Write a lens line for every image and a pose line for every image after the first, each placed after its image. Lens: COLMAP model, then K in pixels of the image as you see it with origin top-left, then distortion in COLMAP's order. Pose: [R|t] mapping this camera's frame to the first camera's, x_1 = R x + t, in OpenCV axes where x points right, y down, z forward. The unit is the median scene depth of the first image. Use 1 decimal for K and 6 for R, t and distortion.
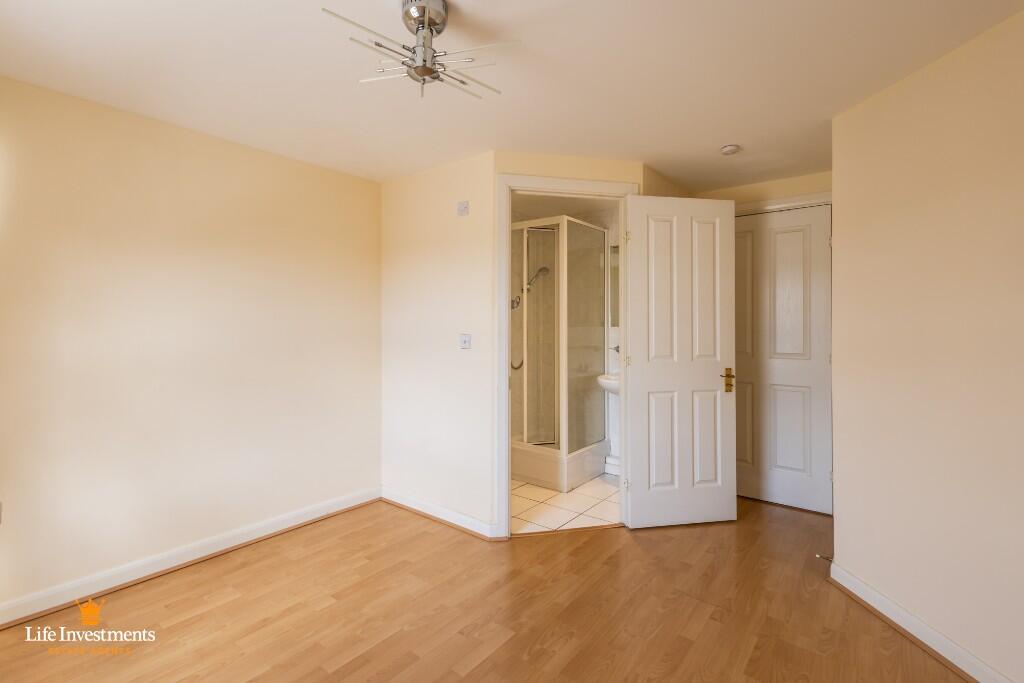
lens RADIAL K [[482.3, 0, 514.2], [0, 482.3, 326.2], [0, 0, 1]] dist [0.016532, -0.000298]
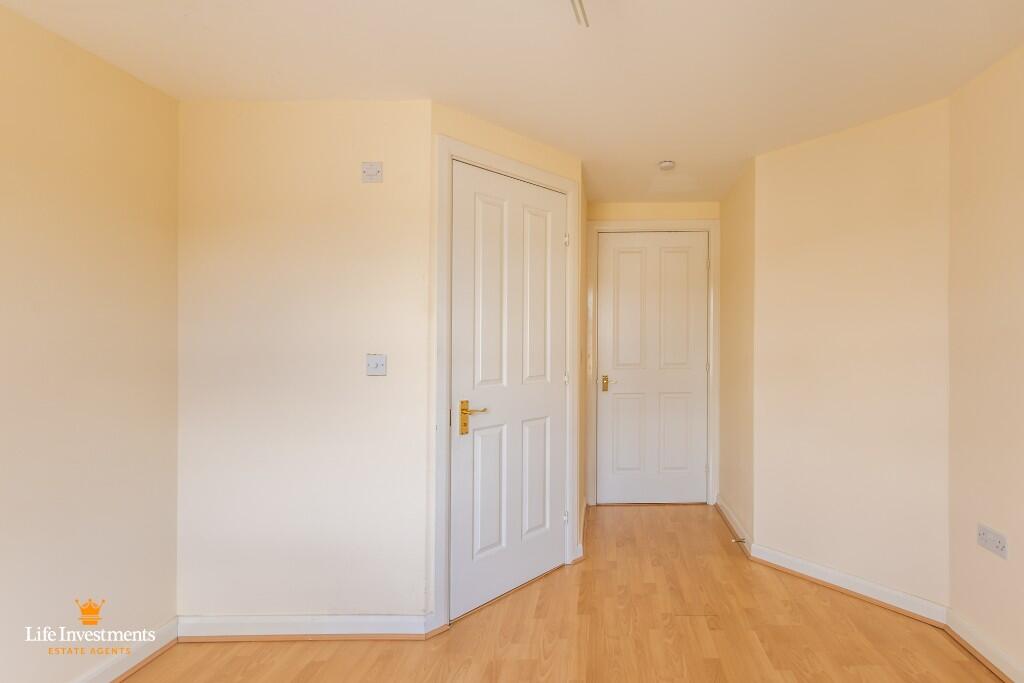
lens RADIAL K [[513.6, 0, 512.0], [0, 513.6, 341.5], [0, 0, 1]] dist [0.012705, -0.000254]
pose [[0.778454, -0.012459, 0.627577, -0.438616], [0.012109, 0.999915, 0.004830, -0.003640], [-0.627584, 0.003839, 0.778539, 0.322777]]
